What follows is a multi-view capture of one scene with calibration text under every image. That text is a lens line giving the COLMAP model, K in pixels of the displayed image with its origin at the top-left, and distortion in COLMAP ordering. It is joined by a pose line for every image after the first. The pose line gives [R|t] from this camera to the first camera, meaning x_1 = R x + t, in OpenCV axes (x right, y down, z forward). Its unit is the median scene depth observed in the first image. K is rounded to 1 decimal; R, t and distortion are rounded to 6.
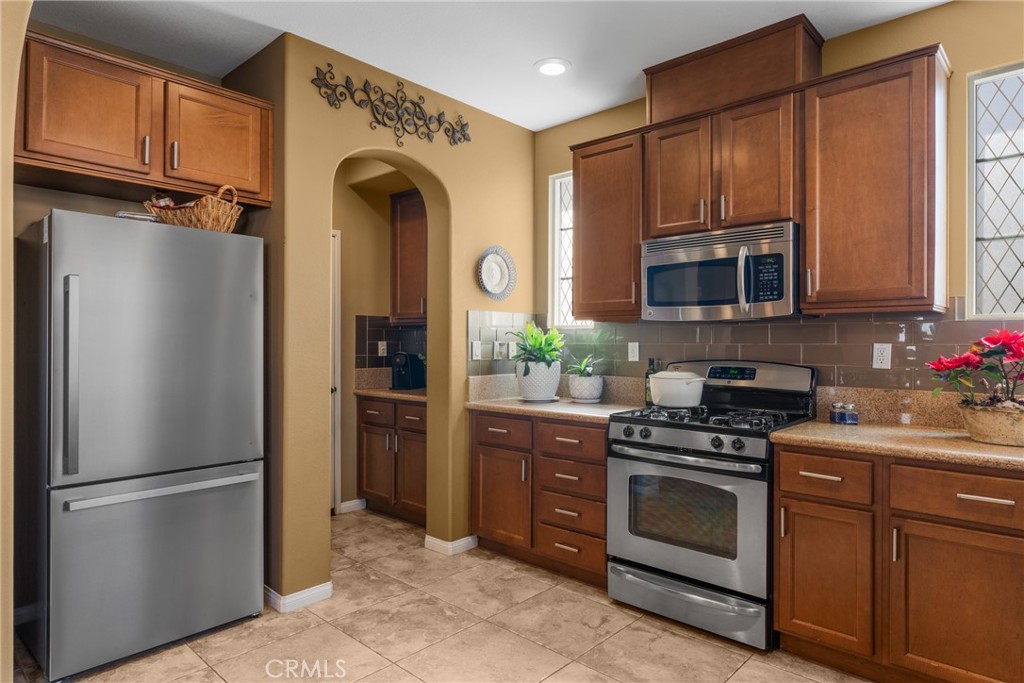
lens RADIAL K [[589.4, 0, 512.0], [0, 589.4, 341.5], [0, 0, 1]] dist [-0.002535, -0.000399]
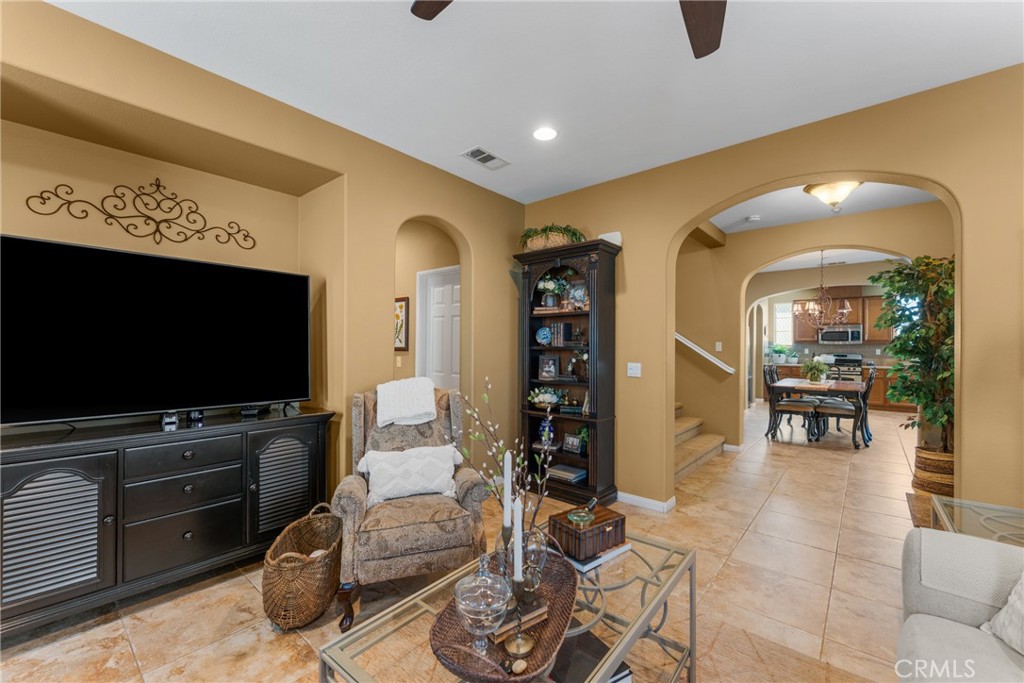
lens RADIAL K [[418.5, 0, 512.0], [0, 418.5, 341.5], [0, 0, 1]] dist [0.000498, -0.000054]
pose [[0.999059, 0.001673, 0.043334, -2.504819], [-0.001179, 0.999934, -0.011436, -0.017982], [-0.043350, 0.011375, 0.998995, -2.285268]]
